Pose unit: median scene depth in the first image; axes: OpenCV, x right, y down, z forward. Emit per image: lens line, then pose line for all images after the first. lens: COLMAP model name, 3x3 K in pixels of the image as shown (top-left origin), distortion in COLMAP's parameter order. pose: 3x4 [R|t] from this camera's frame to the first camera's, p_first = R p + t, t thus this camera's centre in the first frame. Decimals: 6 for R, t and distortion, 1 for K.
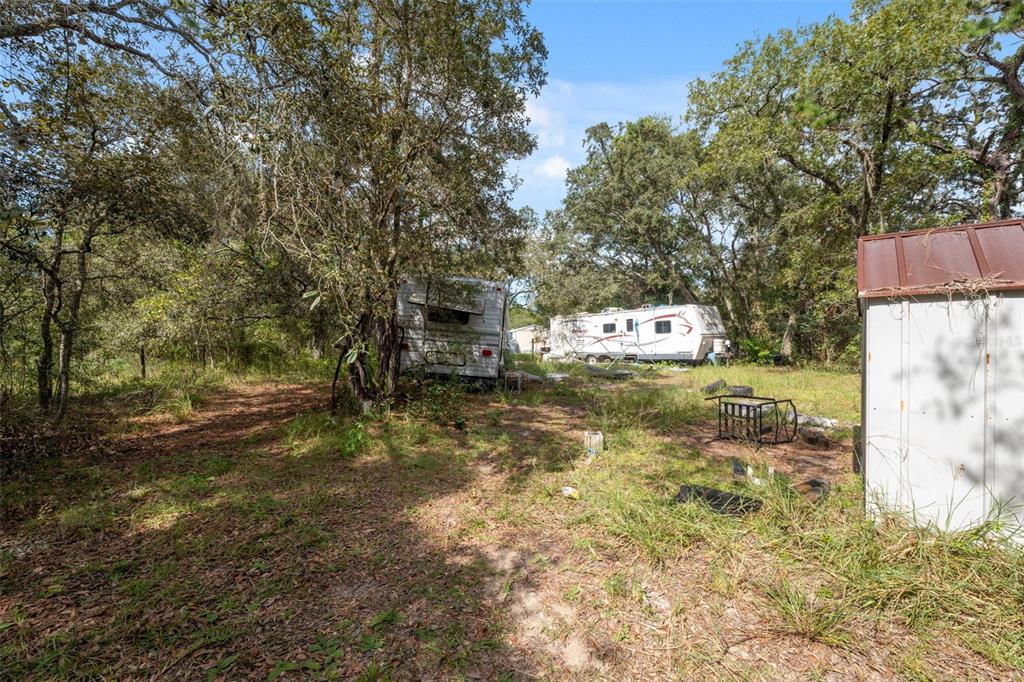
lens RADIAL K [[415.9, 0, 511.9], [0, 415.9, 339.0], [0, 0, 1]] dist [0.000639, 0.000072]
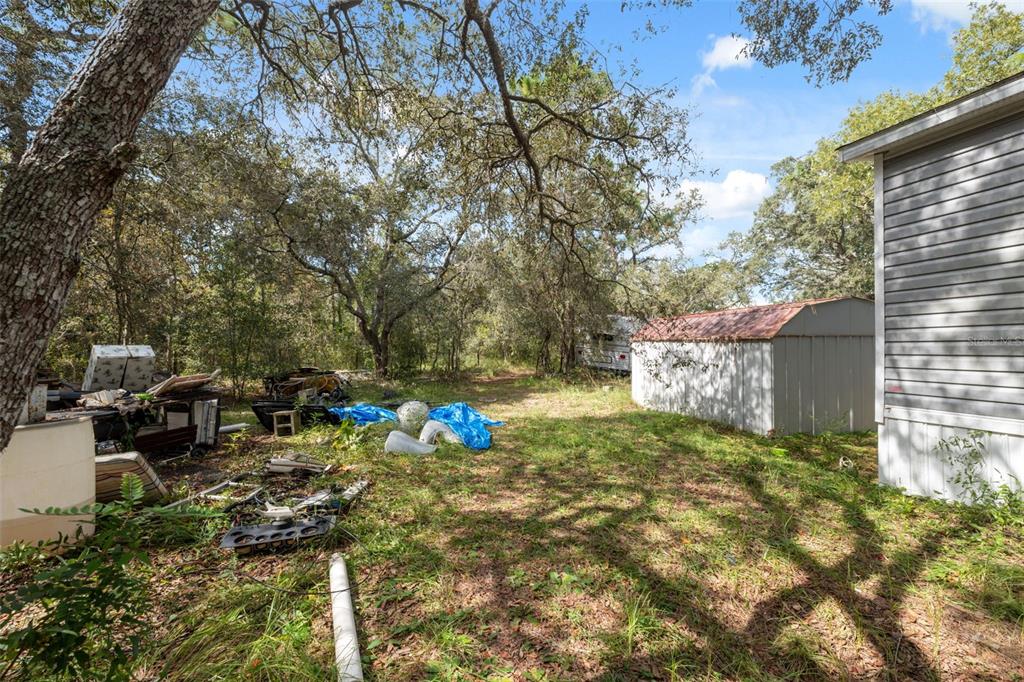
lens RADIAL K [[415.9, 0, 511.9], [0, 415.9, 342.9], [0, 0, 1]] dist [0.000639, 0.000072]
pose [[0.800562, 0.003949, -0.599237, 0.635583], [-0.010091, 0.999925, -0.006891, -0.009041], [0.599165, 0.011564, 0.800542, -0.727238]]
